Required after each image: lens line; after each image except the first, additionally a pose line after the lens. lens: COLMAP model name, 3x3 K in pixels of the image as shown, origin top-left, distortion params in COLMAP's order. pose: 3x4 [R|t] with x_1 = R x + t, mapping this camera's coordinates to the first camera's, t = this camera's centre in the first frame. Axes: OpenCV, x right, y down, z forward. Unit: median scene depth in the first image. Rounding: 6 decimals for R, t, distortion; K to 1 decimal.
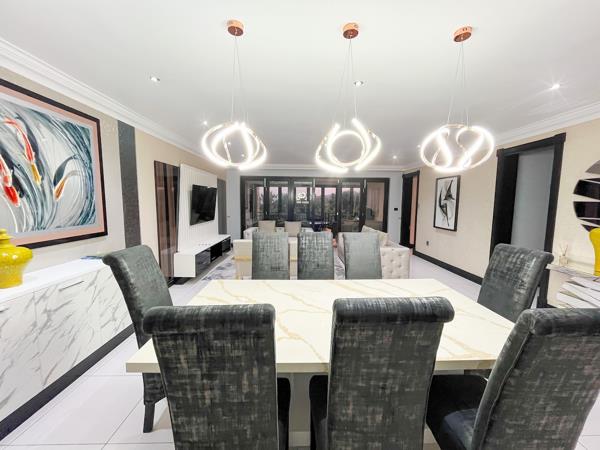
lens RADIAL K [[242.3, 0, 301.2], [0, 242.3, 223.7], [0, 0, 1]] dist [-0.000729, -0.000379]
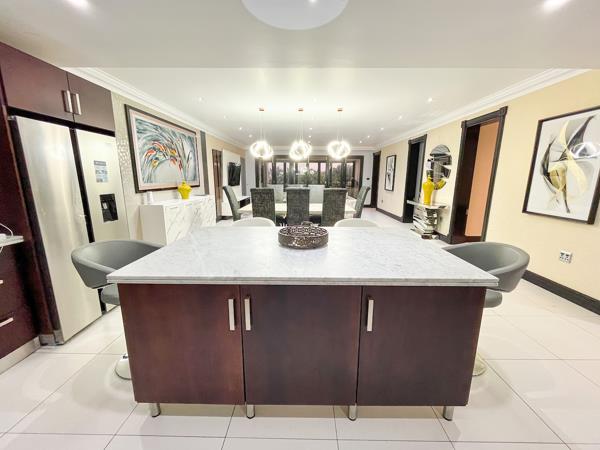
lens RADIAL K [[242.3, 0, 301.2], [0, 242.3, 223.7], [0, 0, 1]] dist [-0.000729, -0.000379]
pose [[0.999330, 0.004863, -0.036275, 0.201171], [-0.001226, 0.995026, 0.099606, 0.177784], [0.036579, -0.099495, 0.994365, -1.281055]]
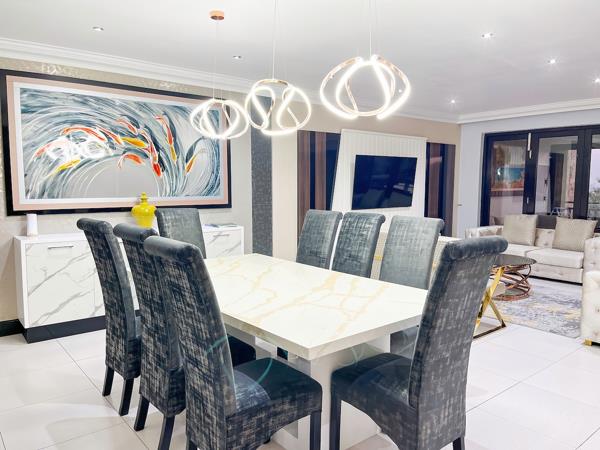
lens RADIAL K [[459.7, 0, 300.0], [0, 459.7, 225.0], [0, 0, 1]] dist [0.034597, -0.003506]
pose [[0.619852, 0.068443, -0.781728, 1.076418], [-0.073454, 0.996876, 0.029037, 0.046837], [0.781273, 0.039423, 0.622943, -0.013033]]
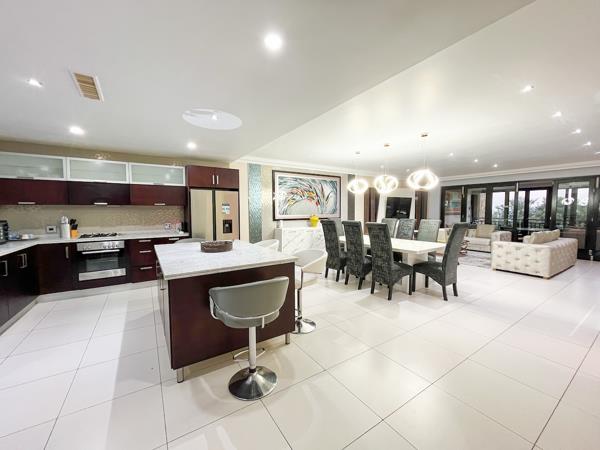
lens RADIAL K [[242.3, 0, 301.2], [0, 242.3, 223.7], [0, 0, 1]] dist [-0.000729, -0.000379]
pose [[0.532378, 0.039391, -0.845590, 1.365862], [-0.072795, 0.997347, 0.000630, 0.146128], [0.843371, 0.061220, 0.533833, -0.875130]]
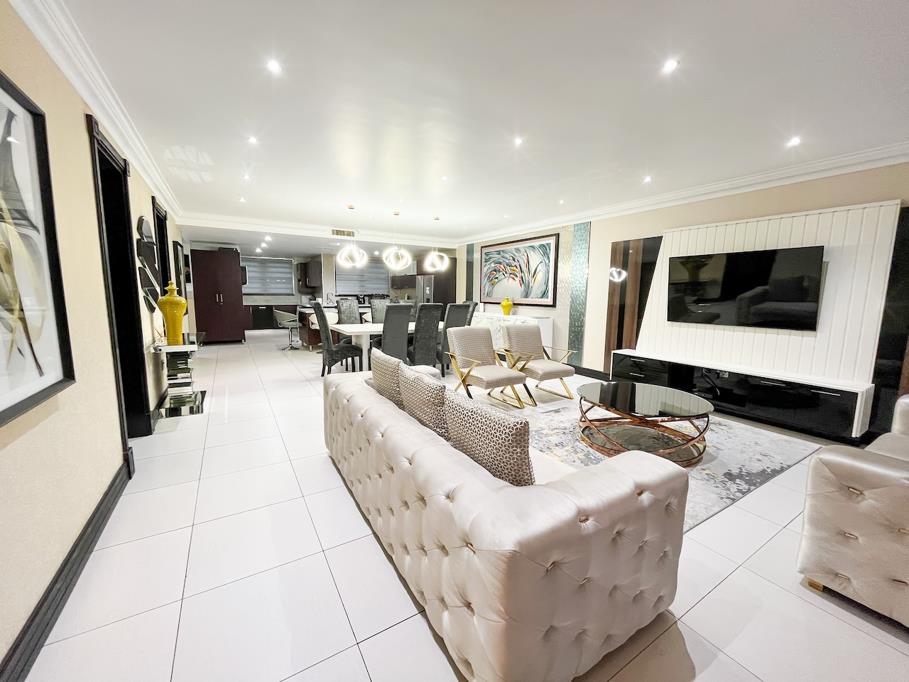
lens RADIAL K [[367.1, 0, 456.4], [0, 367.1, 339.1], [0, 0, 1]] dist [-0.000729, -0.000379]
pose [[-0.861628, 0.045350, -0.505510, 1.040365], [-0.067951, 0.976726, 0.203444, -0.212771], [0.502971, 0.209643, -0.838493, 3.011095]]
